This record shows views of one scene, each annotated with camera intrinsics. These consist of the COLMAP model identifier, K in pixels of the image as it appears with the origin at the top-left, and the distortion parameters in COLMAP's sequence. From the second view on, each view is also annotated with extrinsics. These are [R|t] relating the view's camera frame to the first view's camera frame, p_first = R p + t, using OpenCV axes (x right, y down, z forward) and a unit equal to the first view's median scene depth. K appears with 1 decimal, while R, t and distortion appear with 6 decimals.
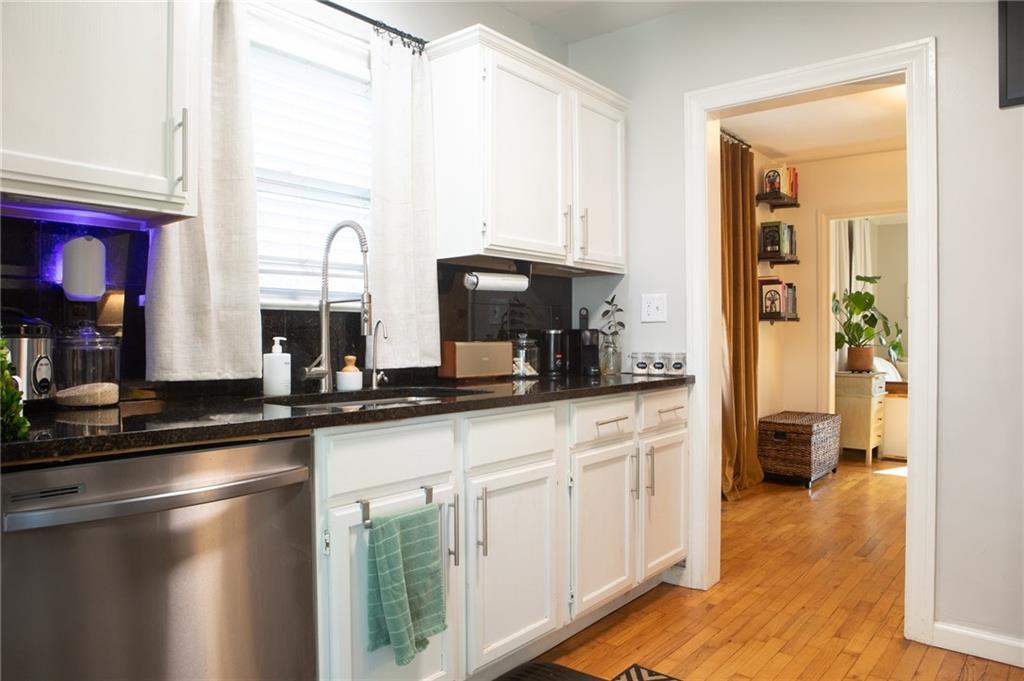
lens RADIAL K [[698.5, 0, 512.0], [0, 698.5, 340.5], [0, 0, 1]] dist [-0.081001, 0.047778]
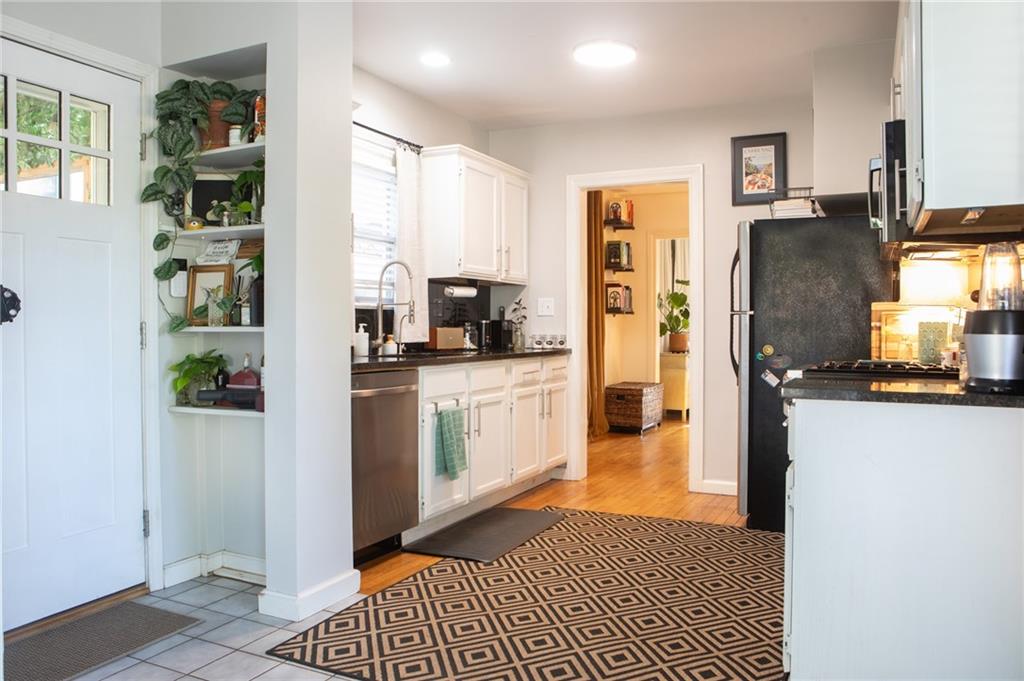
lens RADIAL K [[752.4, 0, 509.9], [0, 752.4, 315.9], [0, 0, 1]] dist [-0.000695, 0.000387]
pose [[0.974243, 0.006699, 0.225402, -0.267998], [-0.002391, 0.999809, -0.019378, 0.007518], [-0.225489, 0.018340, 0.974073, -0.670509]]
